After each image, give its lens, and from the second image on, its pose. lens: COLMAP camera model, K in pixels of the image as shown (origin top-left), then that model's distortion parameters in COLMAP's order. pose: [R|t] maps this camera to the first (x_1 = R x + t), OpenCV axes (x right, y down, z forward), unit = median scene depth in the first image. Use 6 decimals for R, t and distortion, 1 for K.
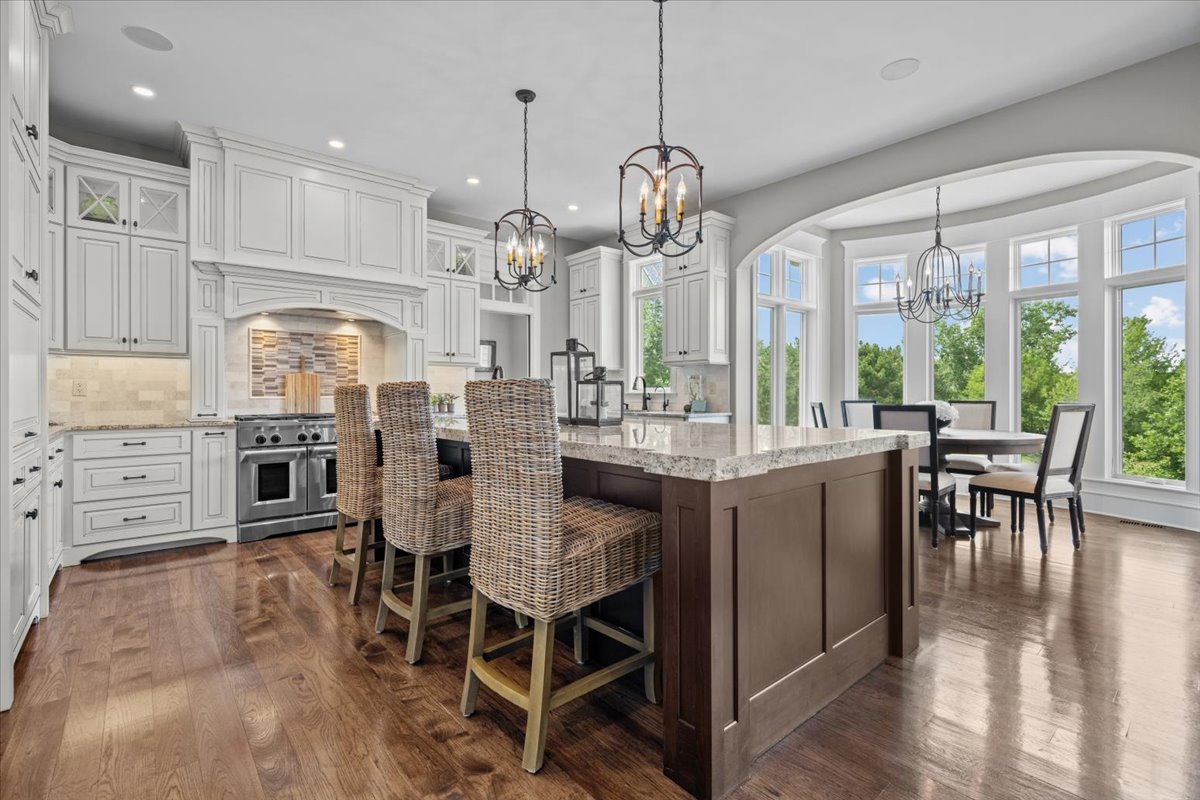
lens RADIAL K [[559.7, 0, 610.4], [0, 559.7, 392.8], [0, 0, 1]] dist [-0.003635, 0.000965]
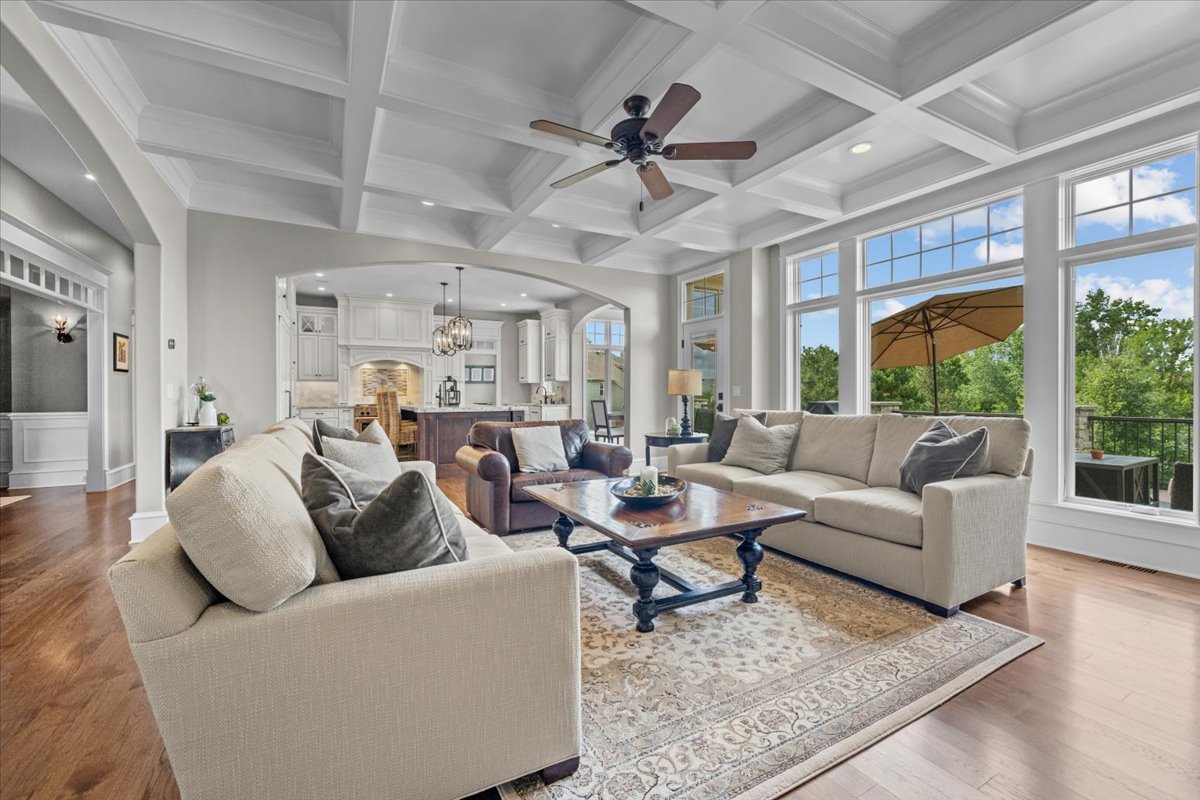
lens RADIAL K [[514.0, 0, 600.3], [0, 514.0, 399.4], [0, 0, 1]] dist [0.001780, 0.000301]
pose [[0.976655, 0.002908, -0.214795, 0.933268], [-0.000679, 0.999945, 0.010451, -0.005029], [0.214814, -0.010061, 0.976603, -1.055065]]
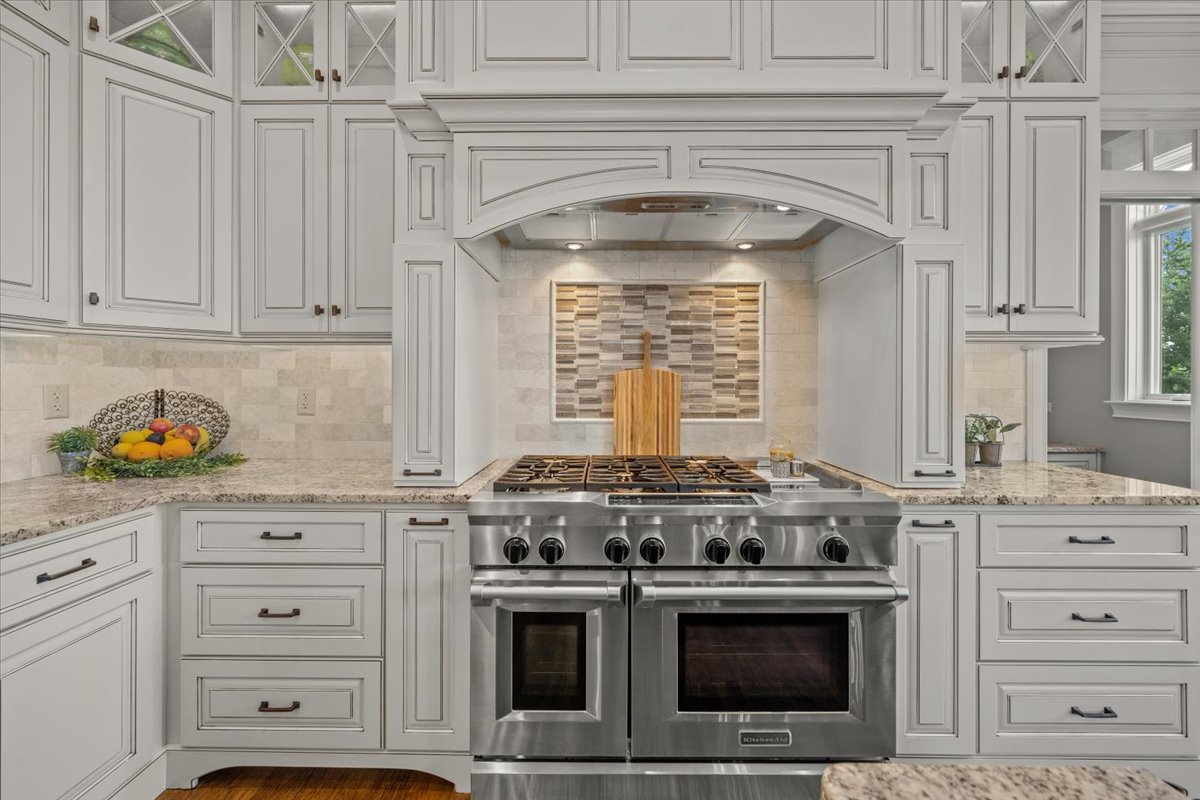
lens RADIAL K [[489.2, 0, 590.8], [0, 489.2, 379.4], [0, 0, 1]] dist [0.003892, 0.000230]
pose [[0.744985, -0.002904, -0.667075, -0.363492], [-0.003609, 0.999958, -0.008384, -0.026865], [0.667072, 0.008653, 0.744943, 0.774622]]
